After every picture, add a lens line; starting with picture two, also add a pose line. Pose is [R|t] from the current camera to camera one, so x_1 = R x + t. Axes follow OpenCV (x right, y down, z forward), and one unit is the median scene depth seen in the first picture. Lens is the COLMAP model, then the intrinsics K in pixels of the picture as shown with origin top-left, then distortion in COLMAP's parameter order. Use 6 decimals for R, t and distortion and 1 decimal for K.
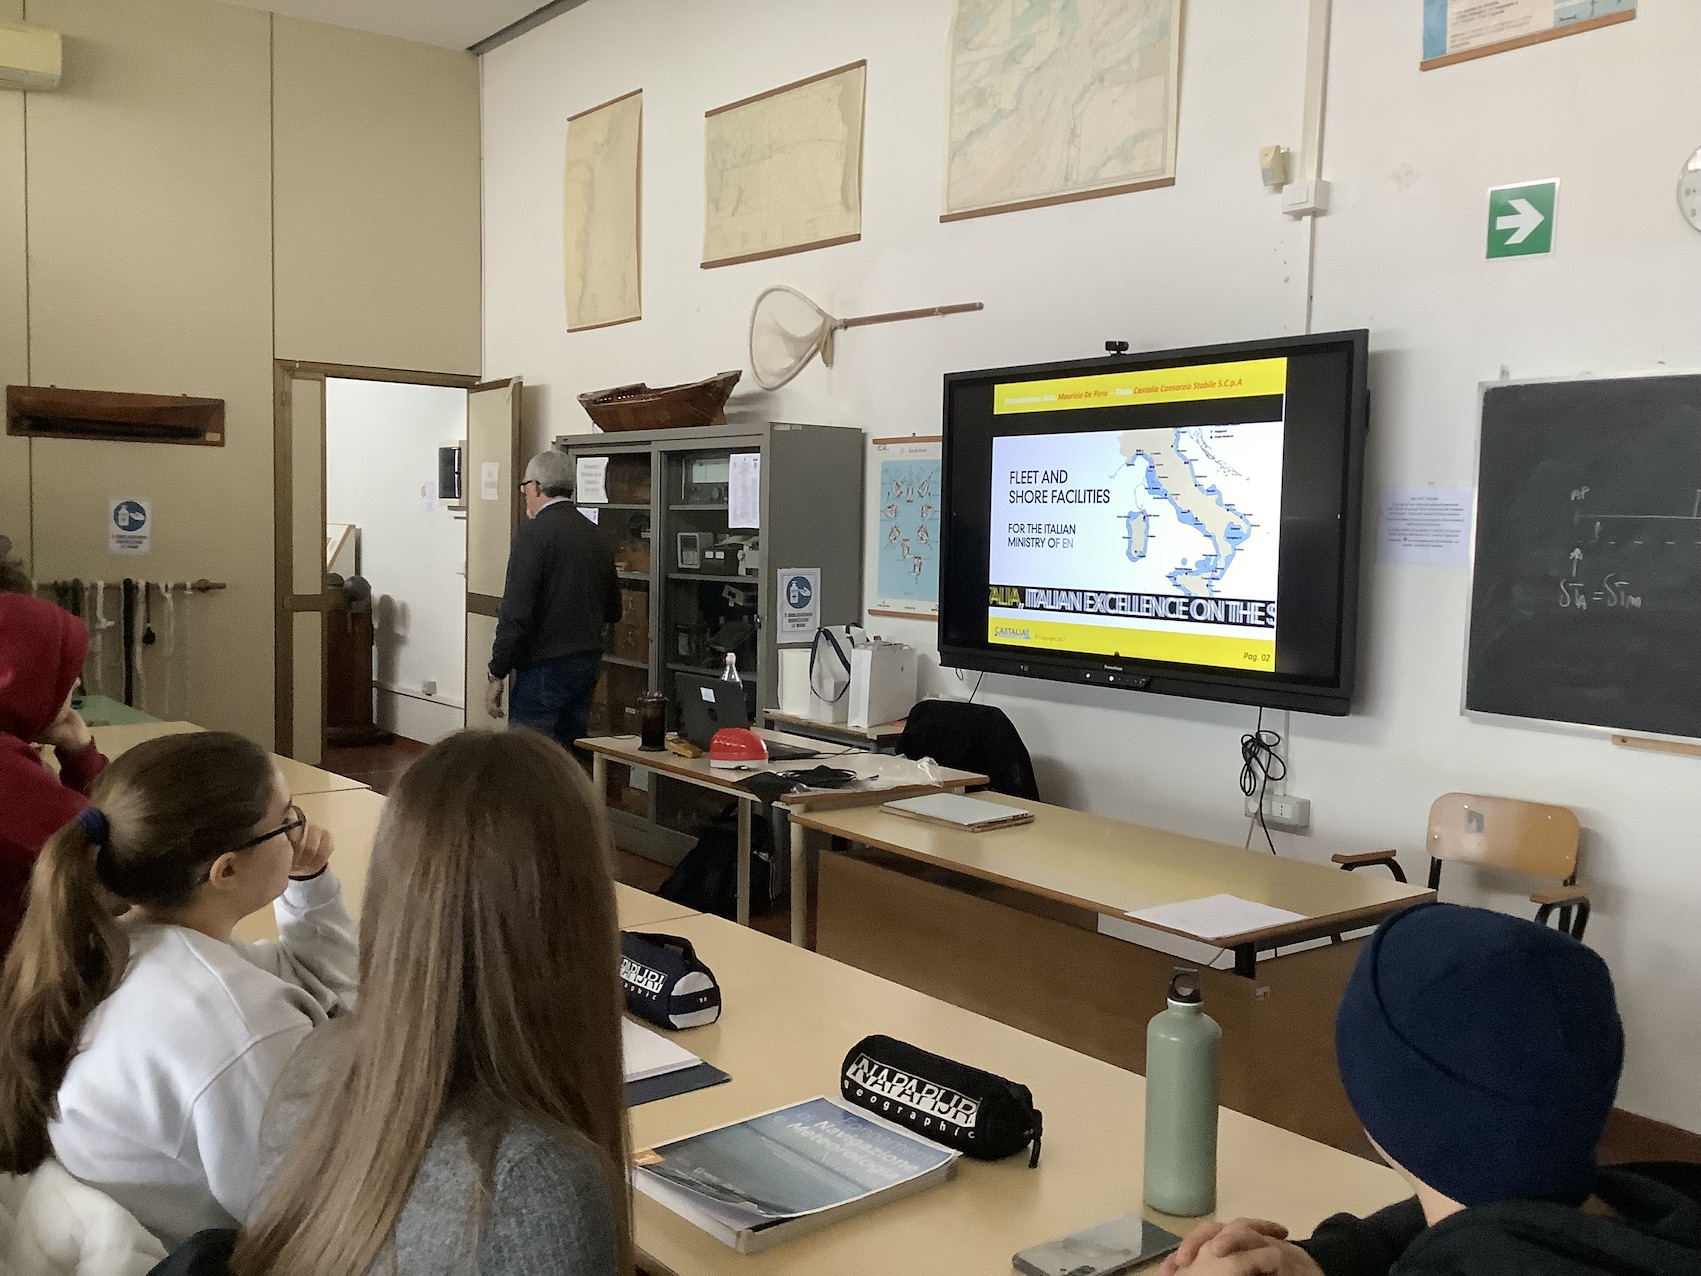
lens RADIAL K [[1551.6, 0, 850.5], [0, 1551.6, 638.0], [0, 0, 1]] dist [0.034761, 0.020490]
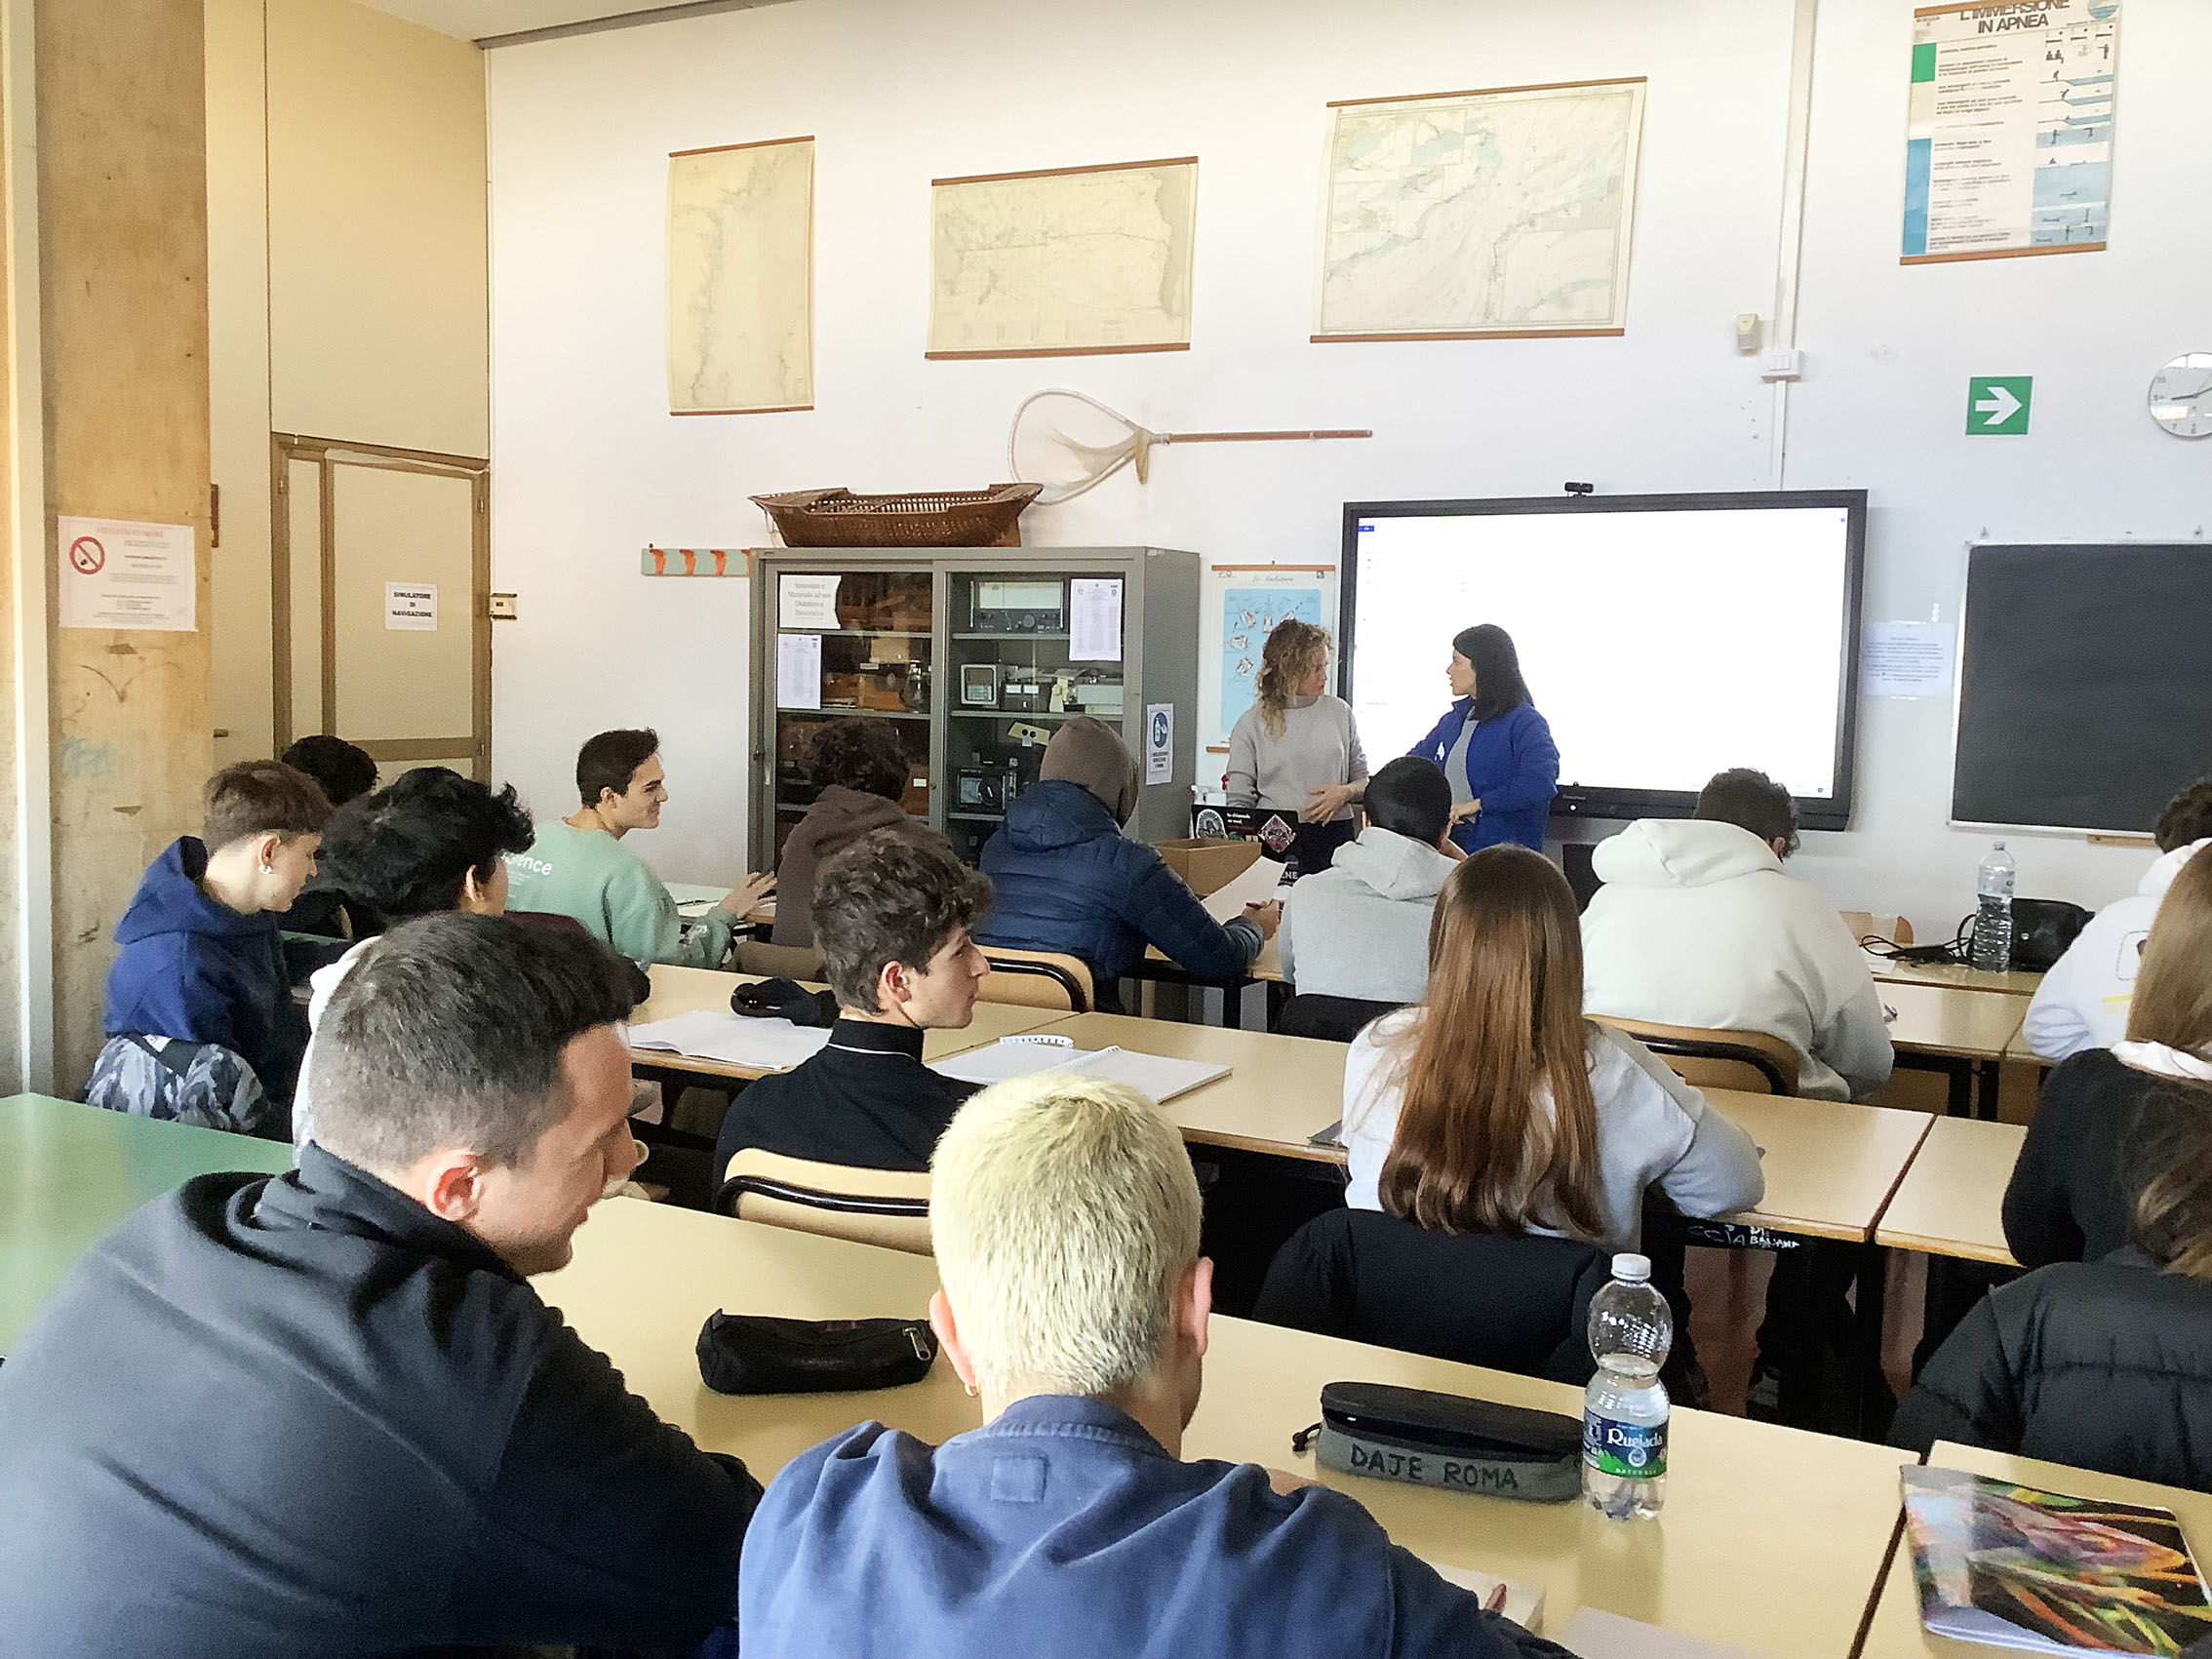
lens RADIAL K [[1974.6, 0, 1106.0], [0, 1974.6, 829.5], [0, 0, 1]] dist [0.042974, -0.026256]
pose [[0.909728, -0.039599, 0.413312, -0.560980], [0.027959, 0.999025, 0.034177, -0.011223], [-0.414262, -0.019536, 0.909948, -0.066008]]
